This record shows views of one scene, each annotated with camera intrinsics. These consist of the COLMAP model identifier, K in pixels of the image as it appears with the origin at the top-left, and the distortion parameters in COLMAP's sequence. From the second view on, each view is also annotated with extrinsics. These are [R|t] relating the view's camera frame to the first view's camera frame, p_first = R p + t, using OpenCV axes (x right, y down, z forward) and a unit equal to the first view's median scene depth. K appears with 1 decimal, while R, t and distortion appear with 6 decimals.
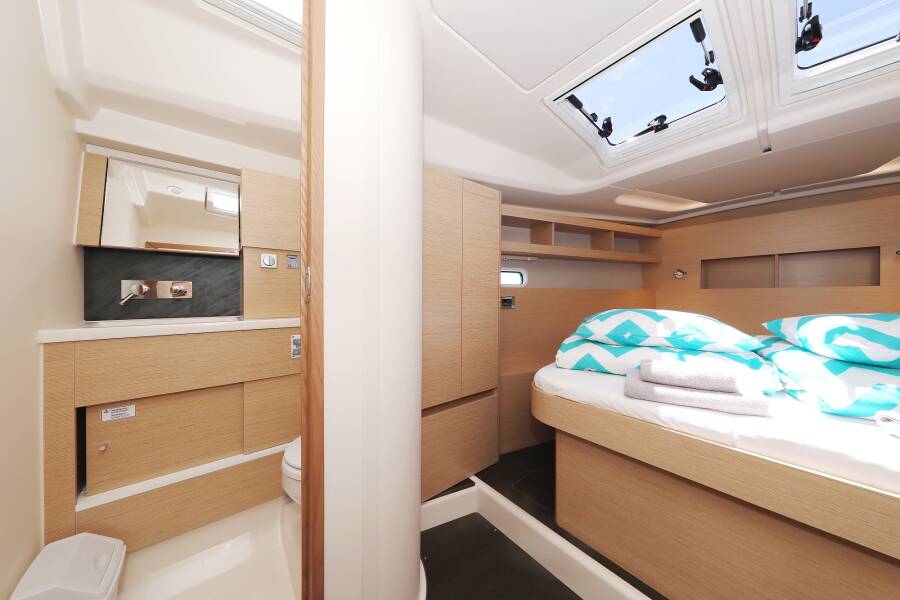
lens RADIAL K [[280.0, 0, 450.0], [0, 280.0, 300.0], [0, 0, 1]] dist [0.001351, 0.000082]
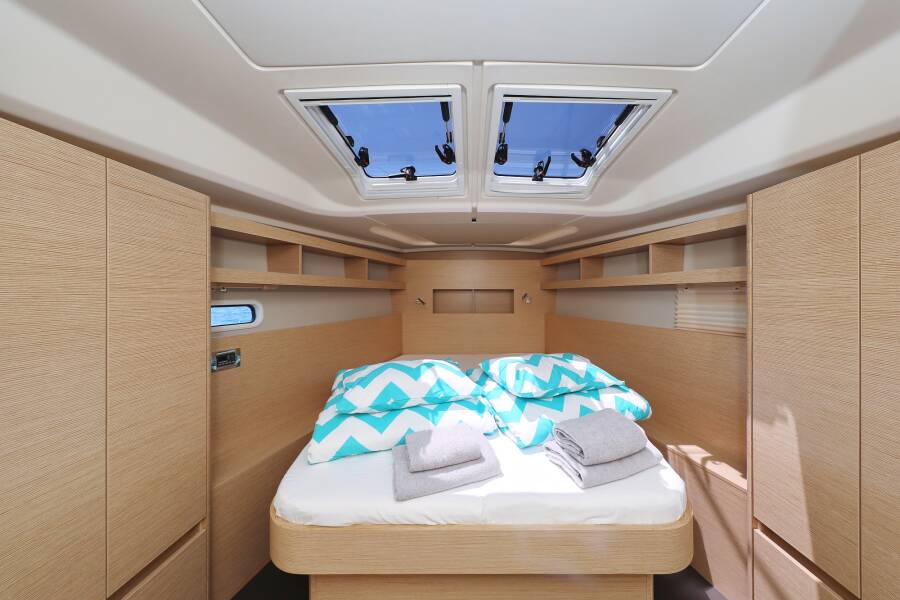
lens RADIAL K [[285.9, 0, 463.9], [0, 285.9, 297.4], [0, 0, 1]] dist [0.000728, 0.000012]
pose [[0.637448, -0.009075, 0.770440, 0.056733], [0.007781, 0.999955, 0.005340, -0.179944], [-0.770454, 0.002591, 0.637491, 0.179146]]
